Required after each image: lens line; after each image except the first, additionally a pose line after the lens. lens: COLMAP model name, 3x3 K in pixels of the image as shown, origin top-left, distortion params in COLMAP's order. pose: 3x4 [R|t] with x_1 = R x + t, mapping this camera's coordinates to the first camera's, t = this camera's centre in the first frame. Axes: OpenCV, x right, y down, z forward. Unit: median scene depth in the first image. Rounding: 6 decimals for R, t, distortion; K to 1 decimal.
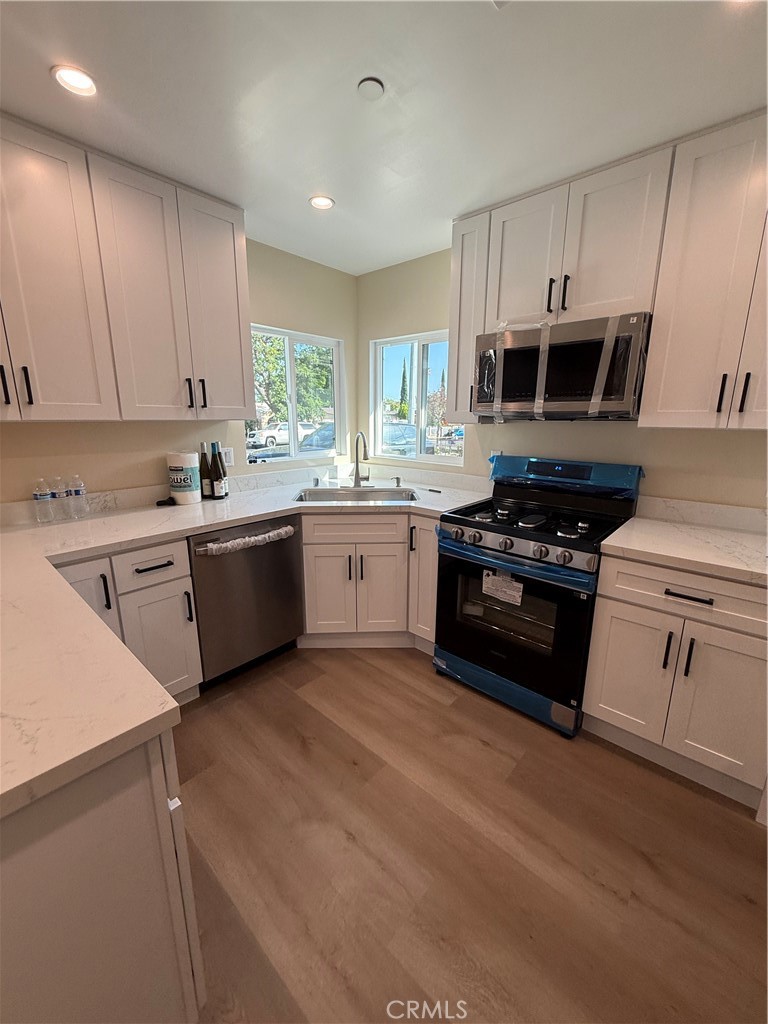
lens RADIAL K [[409.1, 0, 385.4], [0, 409.1, 509.7], [0, 0, 1]] dist [-0.001844, -0.000112]
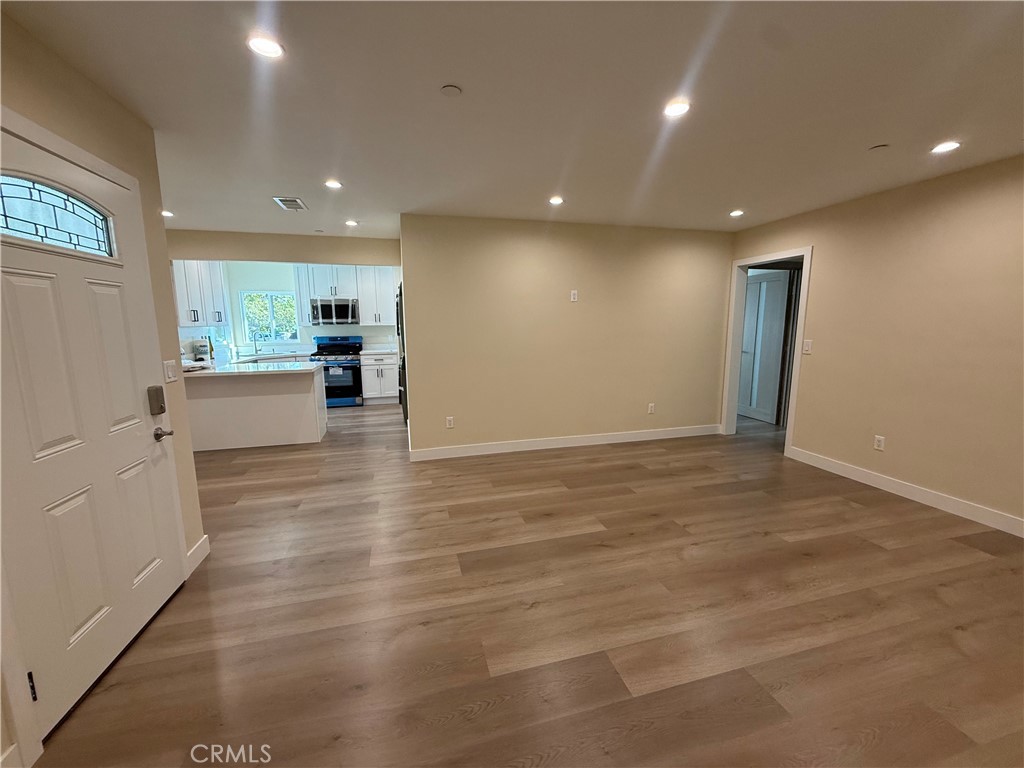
lens RADIAL K [[409.1, 0, 510.8], [0, 409.1, 381.9], [0, 0, 1]] dist [-0.001844, -0.000112]
pose [[0.546928, -0.134190, 0.826355, -1.830046], [0.199547, 0.979516, 0.026991, 0.490675], [-0.813050, 0.150135, 0.562503, -2.216800]]
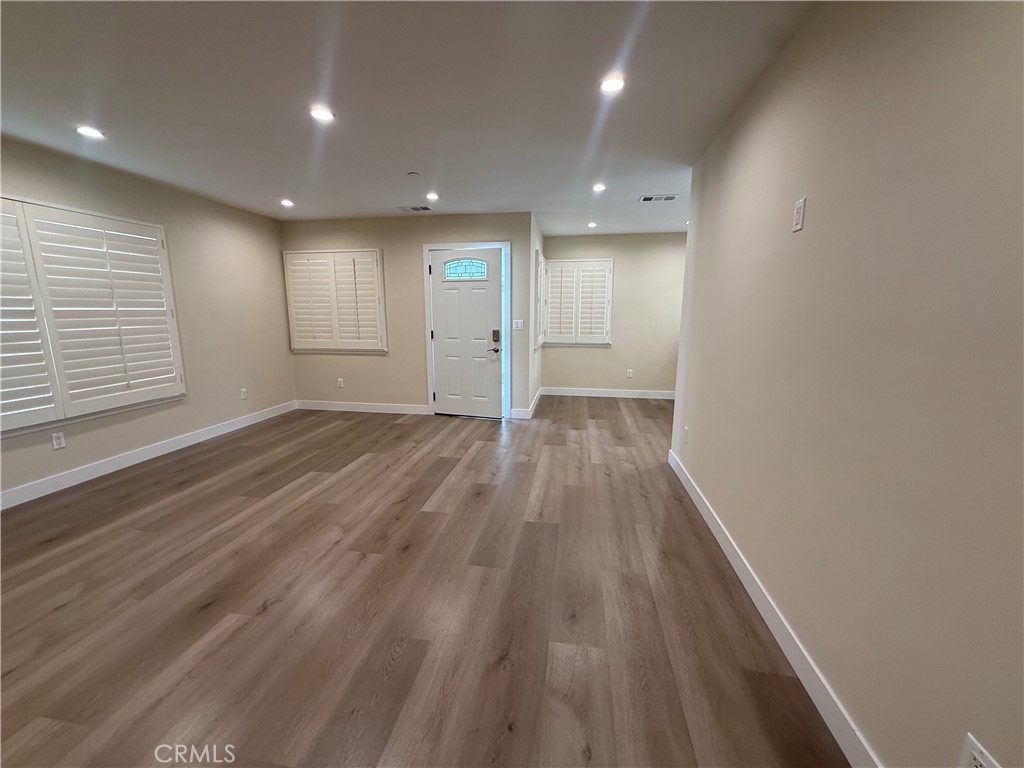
lens RADIAL K [[409.1, 0, 512.4], [0, 409.1, 386.9], [0, 0, 1]] dist [-0.001844, -0.000112]
pose [[0.537852, 0.142284, -0.830946, 0.756509], [-0.184603, 0.981611, 0.048593, 0.561630], [0.822579, 0.127260, 0.554228, -2.177800]]
